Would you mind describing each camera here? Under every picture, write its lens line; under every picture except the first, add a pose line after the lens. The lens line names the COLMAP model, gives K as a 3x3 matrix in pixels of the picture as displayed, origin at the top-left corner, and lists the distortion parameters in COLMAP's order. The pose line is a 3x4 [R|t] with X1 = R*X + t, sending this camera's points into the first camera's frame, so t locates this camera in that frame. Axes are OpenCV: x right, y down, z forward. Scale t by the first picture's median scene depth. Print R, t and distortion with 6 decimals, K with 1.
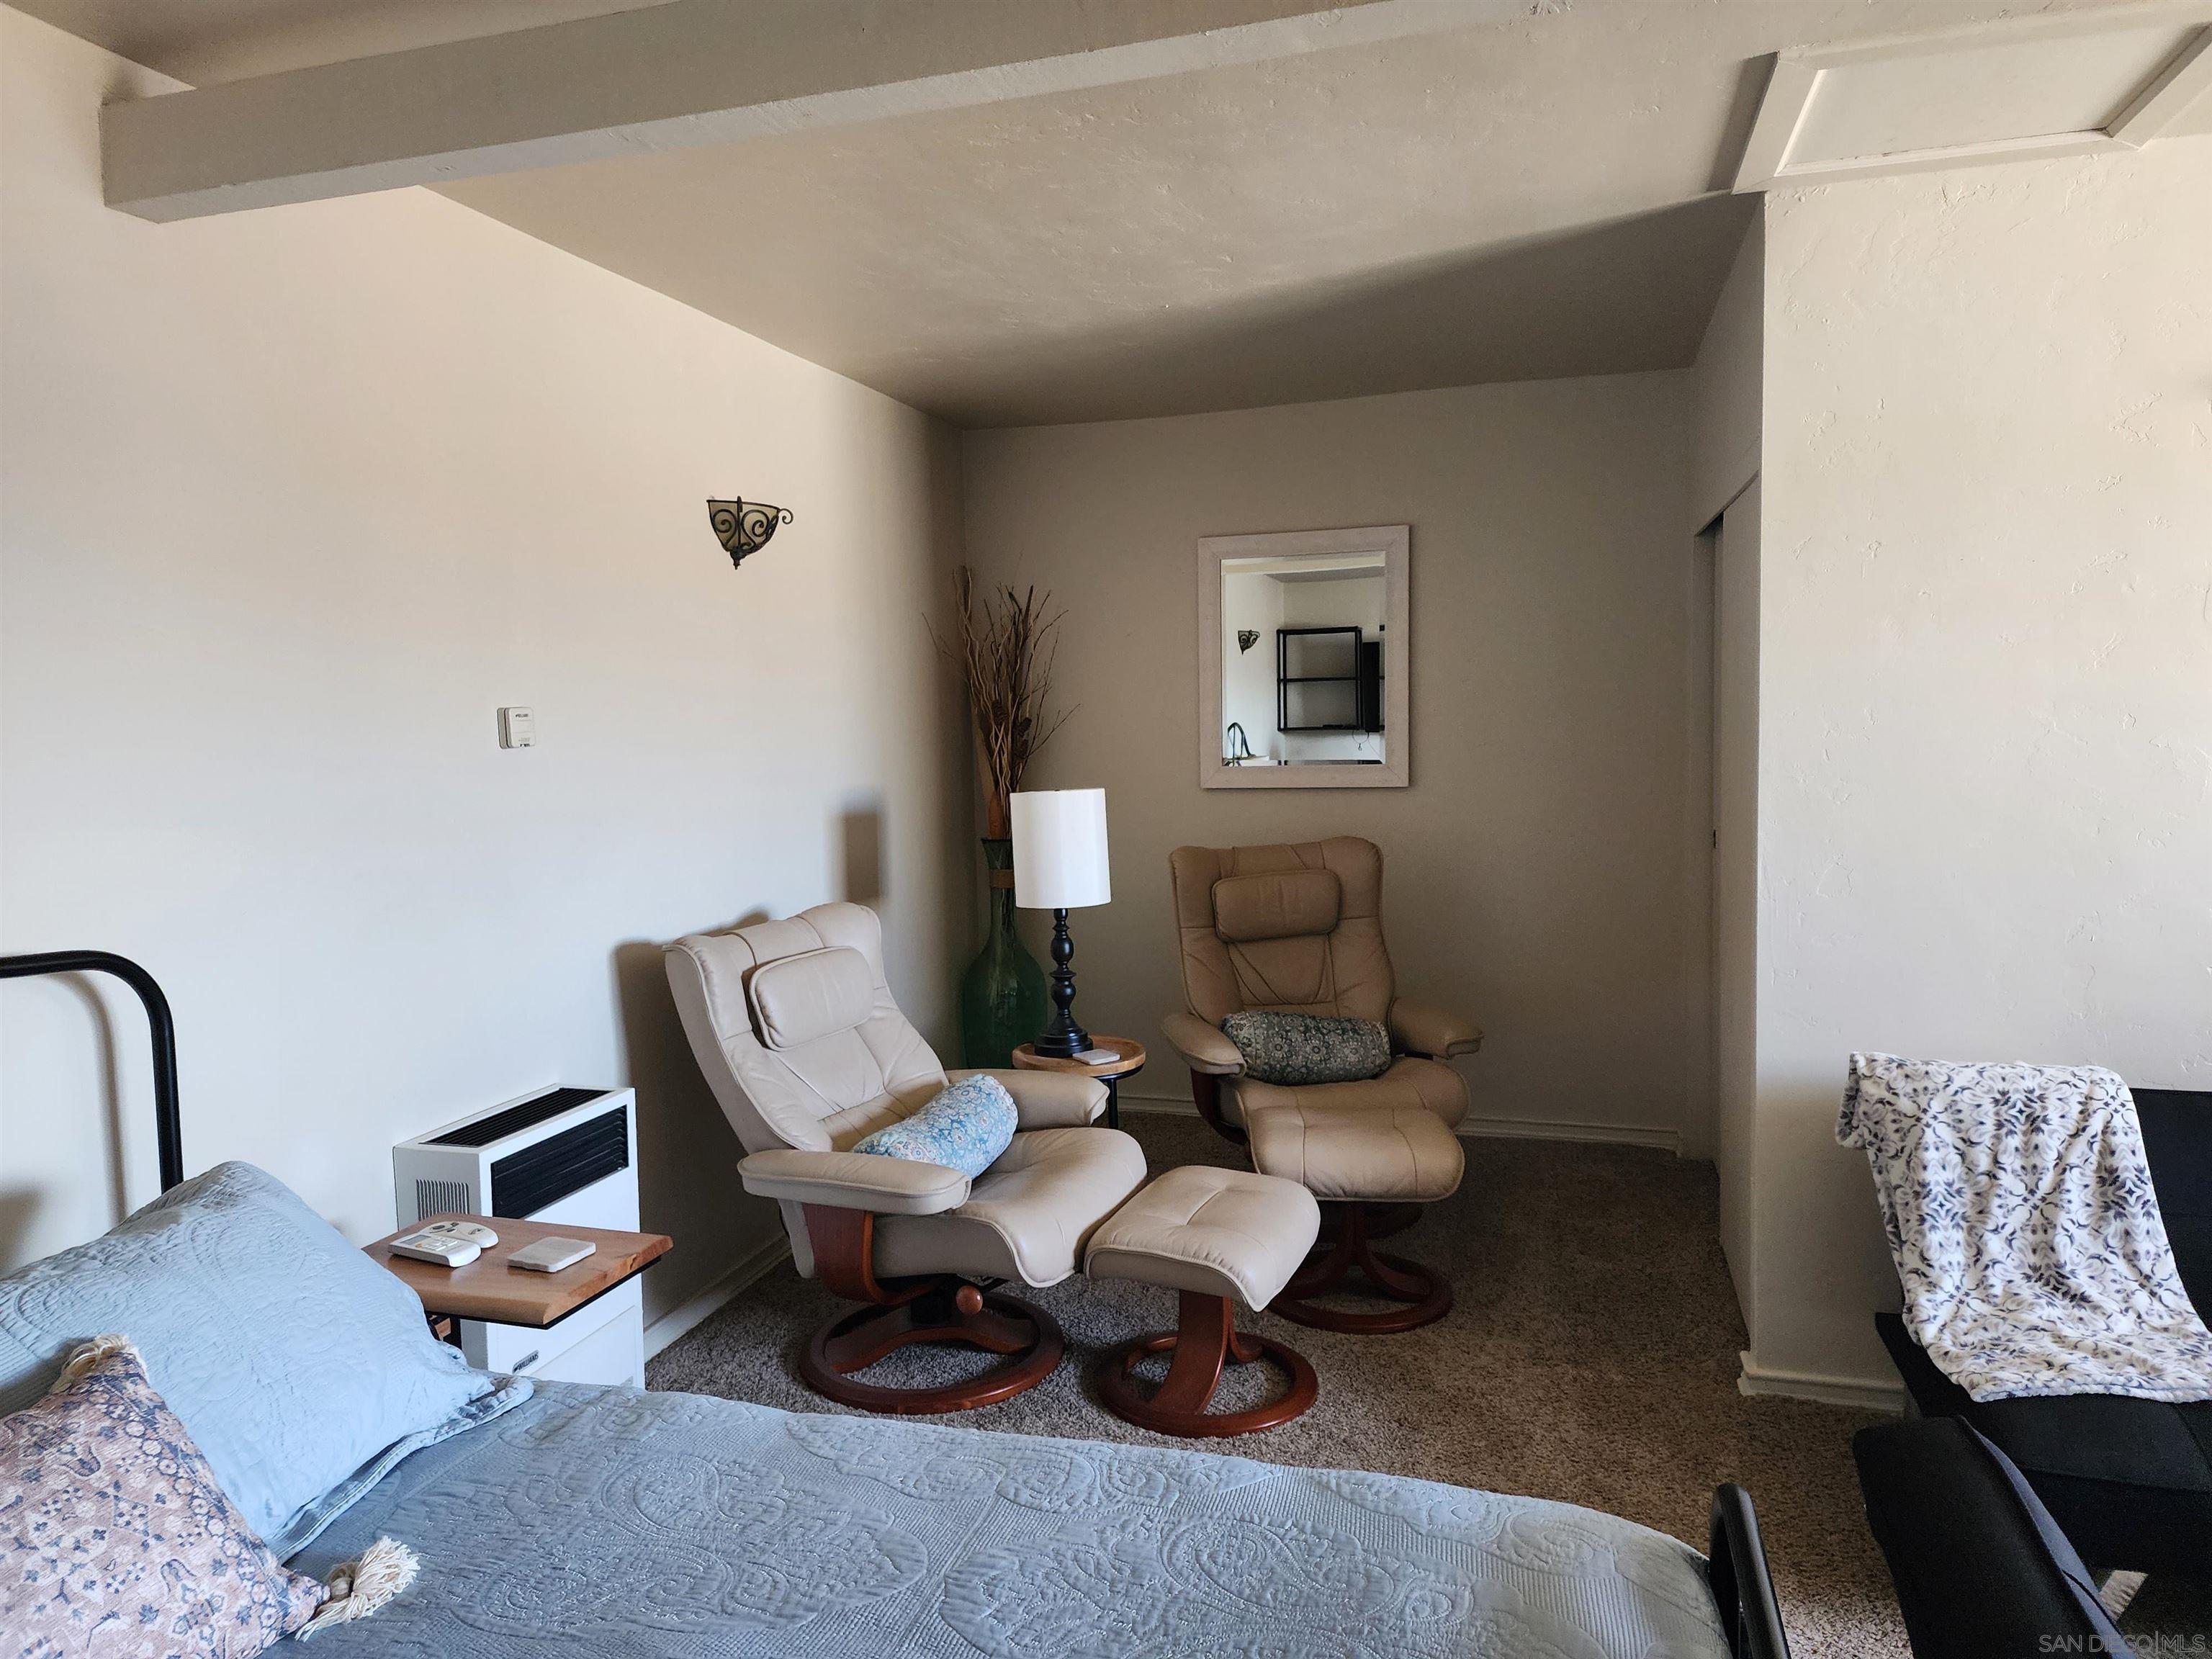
lens RADIAL K [[1473.8, 0, 1096.3], [0, 1473.8, 821.3], [0, 0, 1]] dist [0.086101, -0.074694]
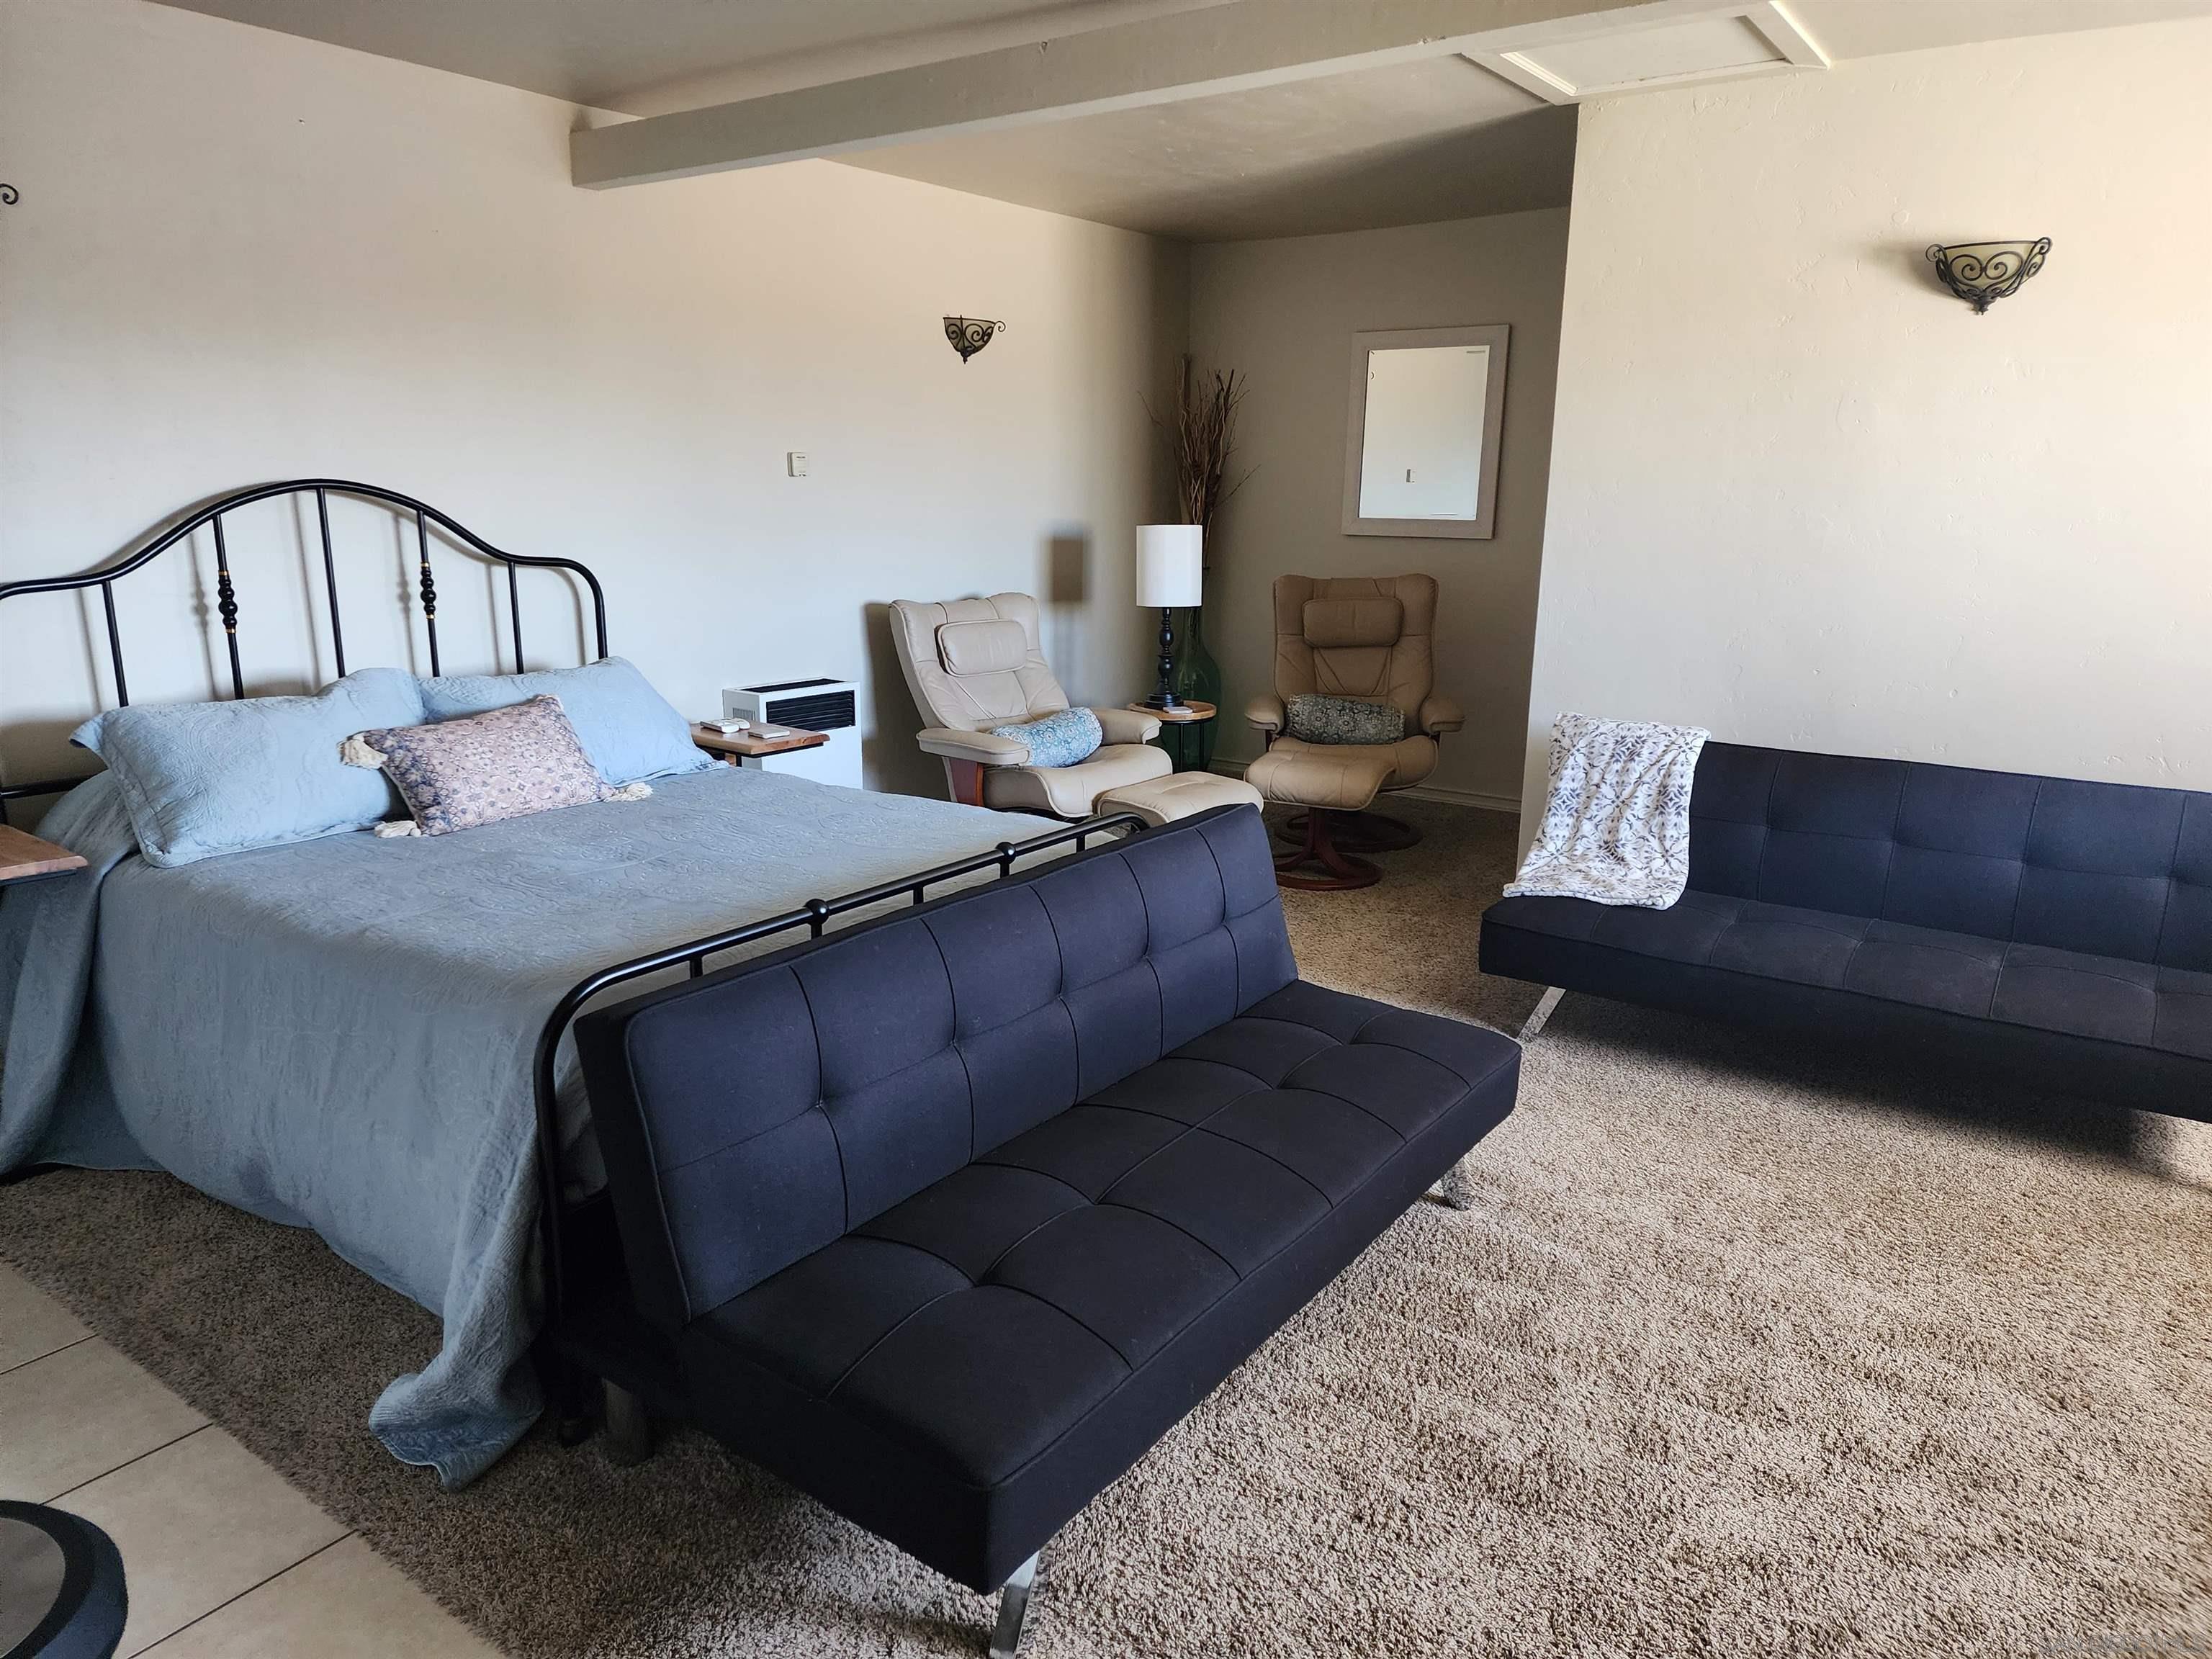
lens RADIAL K [[1473.8, 0, 1112.2], [0, 1473.8, 824.1], [0, 0, 1]] dist [0.086101, -0.074694]
pose [[0.945442, 0.107084, -0.307688, 0.533522], [-0.057482, 0.984451, 0.165988, 0.040479], [0.320678, -0.139246, 0.936897, -0.558524]]
